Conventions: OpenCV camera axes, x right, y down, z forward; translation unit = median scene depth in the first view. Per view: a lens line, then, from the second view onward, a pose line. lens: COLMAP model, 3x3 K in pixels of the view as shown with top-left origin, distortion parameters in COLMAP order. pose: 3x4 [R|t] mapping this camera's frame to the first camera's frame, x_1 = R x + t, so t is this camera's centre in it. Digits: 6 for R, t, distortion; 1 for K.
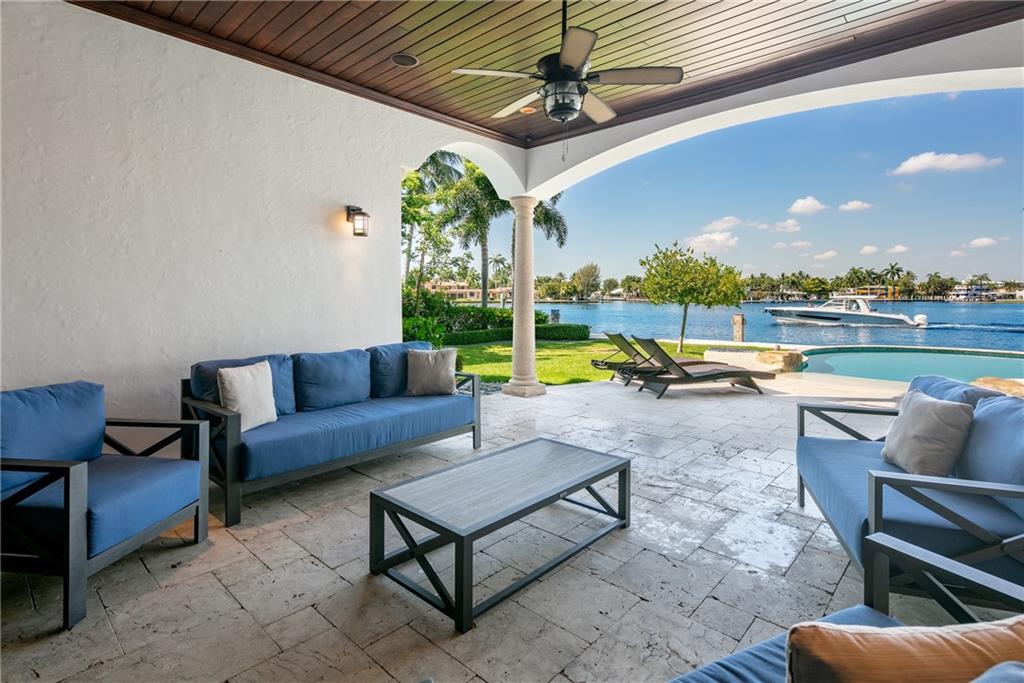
lens RADIAL K [[491.2, 0, 533.7], [0, 491.2, 286.6], [0, 0, 1]] dist [0.005936, -0.005594]
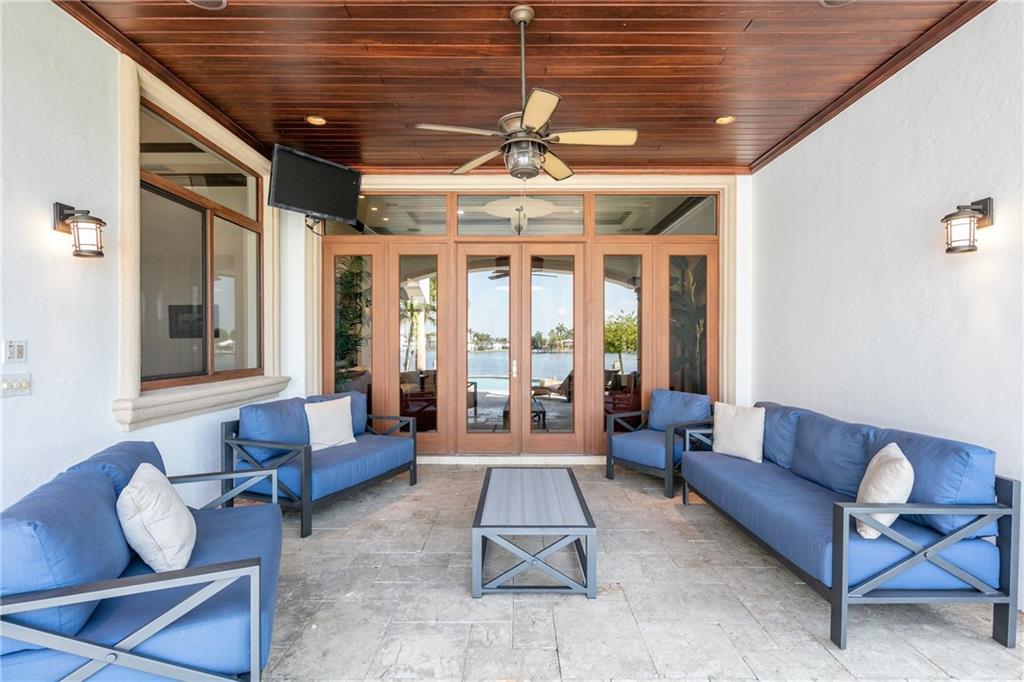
lens RADIAL K [[491.2, 0, 514.0], [0, 491.2, 345.8], [0, 0, 1]] dist [0.005936, -0.005594]
pose [[-0.752205, 0.000176, -0.658929, 0.495535], [0.005716, 0.999964, -0.006258, 0.013554], [0.658904, -0.008474, -0.752179, 1.194016]]
